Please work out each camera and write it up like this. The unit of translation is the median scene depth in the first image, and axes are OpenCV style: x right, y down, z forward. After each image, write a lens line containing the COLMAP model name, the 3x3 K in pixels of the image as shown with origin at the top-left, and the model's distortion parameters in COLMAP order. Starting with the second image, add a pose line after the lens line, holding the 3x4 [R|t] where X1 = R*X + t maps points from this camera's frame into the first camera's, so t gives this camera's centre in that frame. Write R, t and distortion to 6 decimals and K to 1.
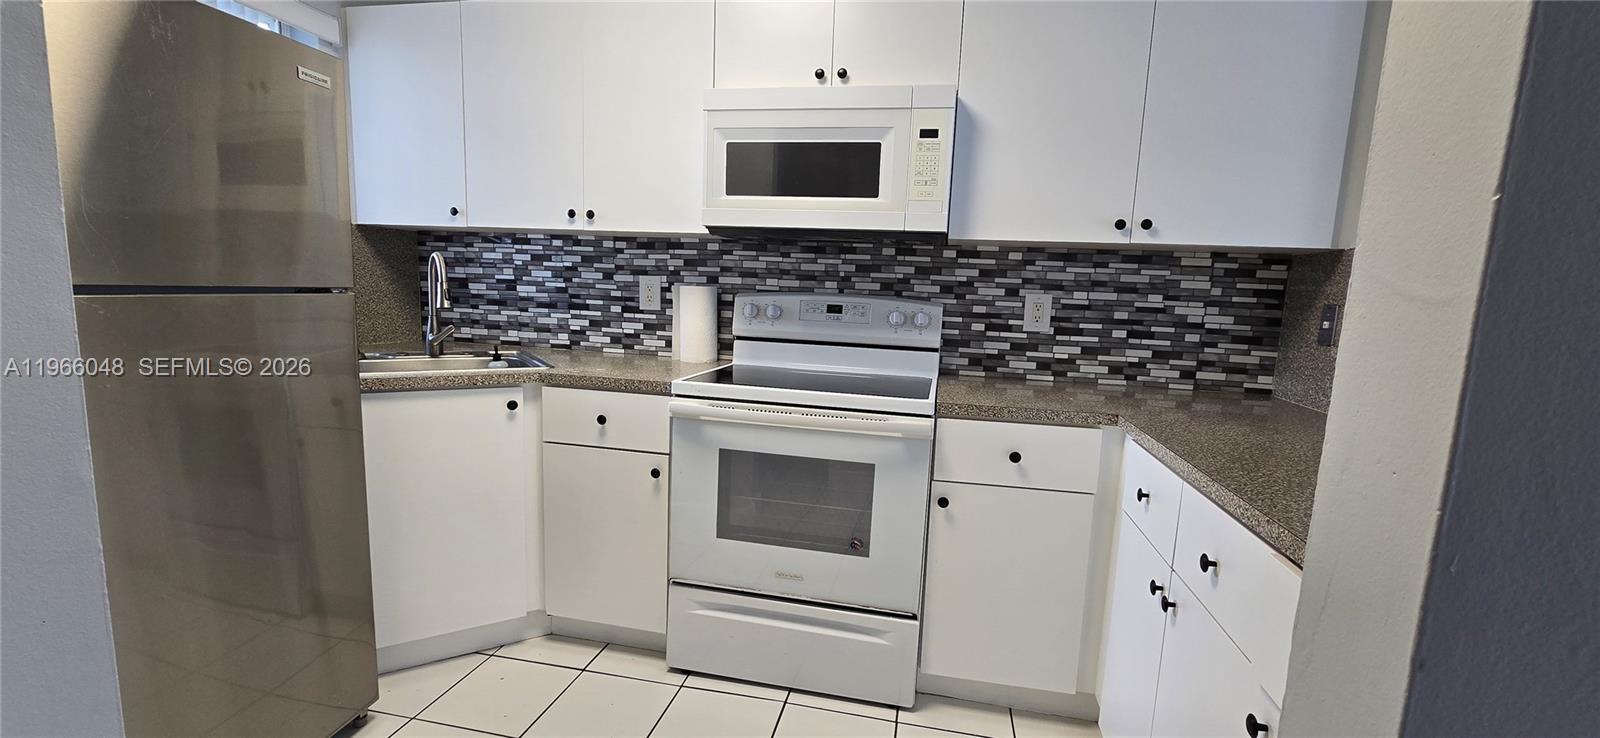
lens RADIAL K [[655.6, 0, 802.4], [0, 655.6, 376.2], [0, 0, 1]] dist [-0.002550, -0.000206]
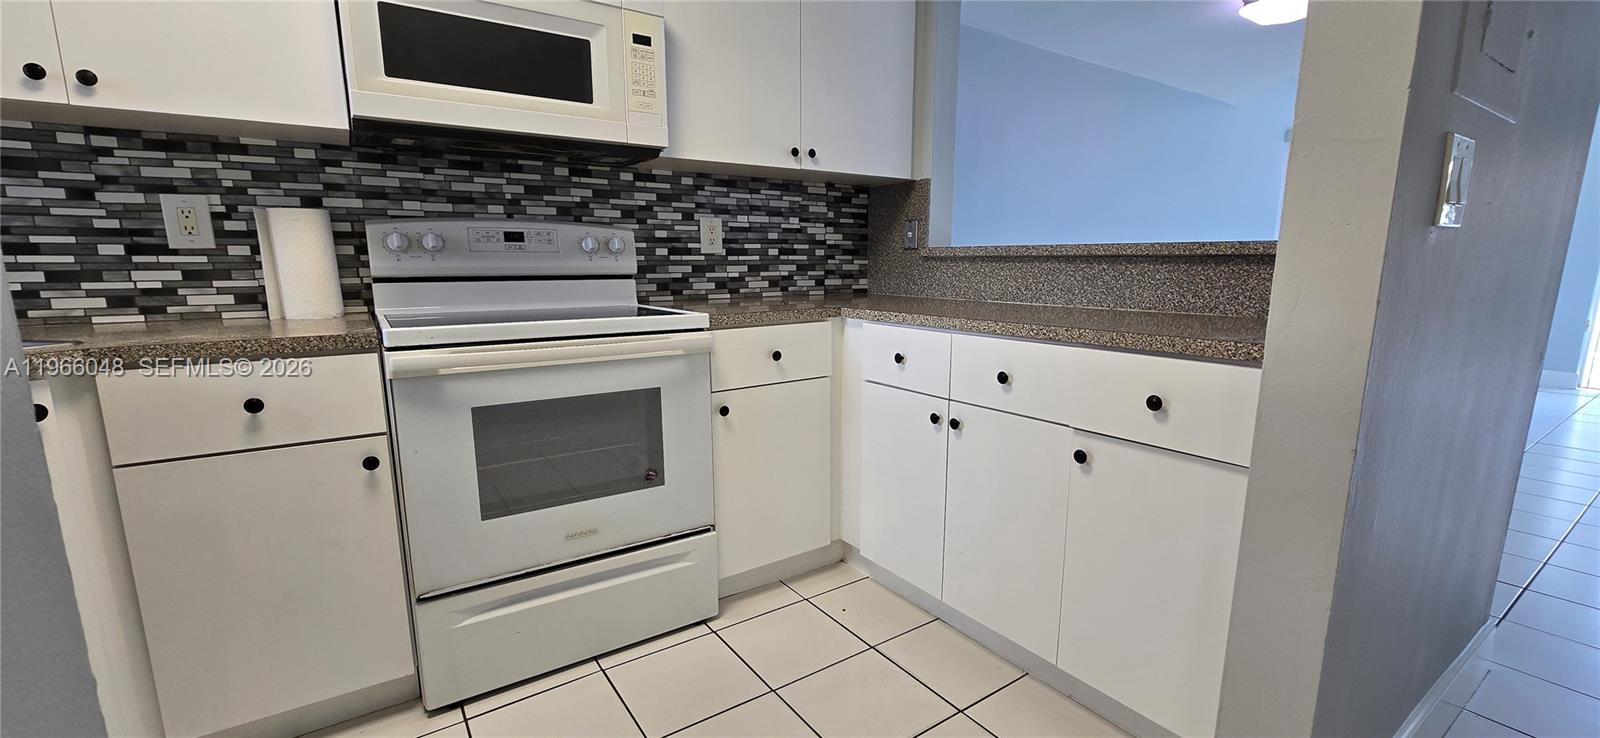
lens RADIAL K [[655.6, 0, 802.4], [0, 655.6, 376.2], [0, 0, 1]] dist [-0.002550, -0.000206]
pose [[0.689272, -0.167549, 0.704863, -0.336405], [0.126100, 0.985786, 0.111015, 0.030194], [-0.713444, 0.012364, 0.700603, 0.143623]]
